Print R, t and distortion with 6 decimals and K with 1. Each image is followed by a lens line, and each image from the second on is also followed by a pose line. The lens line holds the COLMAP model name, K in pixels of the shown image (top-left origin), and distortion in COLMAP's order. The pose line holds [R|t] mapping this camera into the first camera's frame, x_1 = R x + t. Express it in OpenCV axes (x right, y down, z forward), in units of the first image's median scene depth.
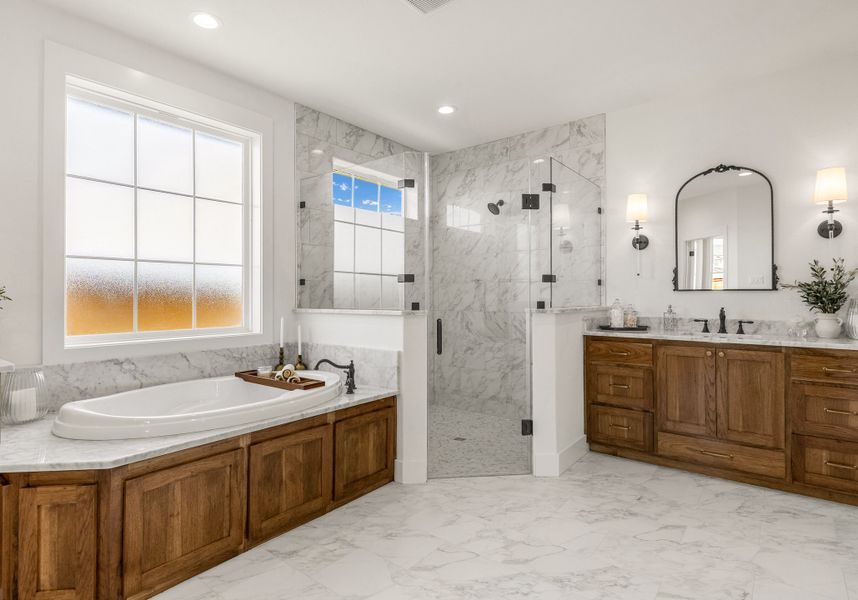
lens RADIAL K [[460.5, 0, 429.5], [0, 460.5, 294.3], [0, 0, 1]] dist [-0.001474, -0.001176]
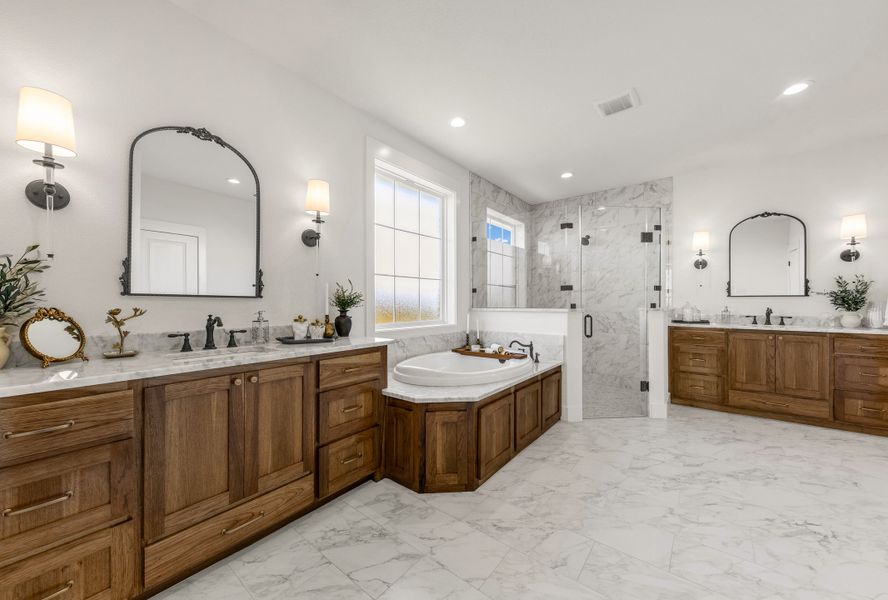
lens RADIAL K [[332.6, 0, 441.0], [0, 332.6, 302.9], [0, 0, 1]] dist [-0.003283, -0.000497]
pose [[0.999811, 0.001209, -0.019386, -0.433089], [-0.001094, 0.999982, 0.005909, 0.008722], [0.019393, -0.005886, 0.999795, -0.105970]]
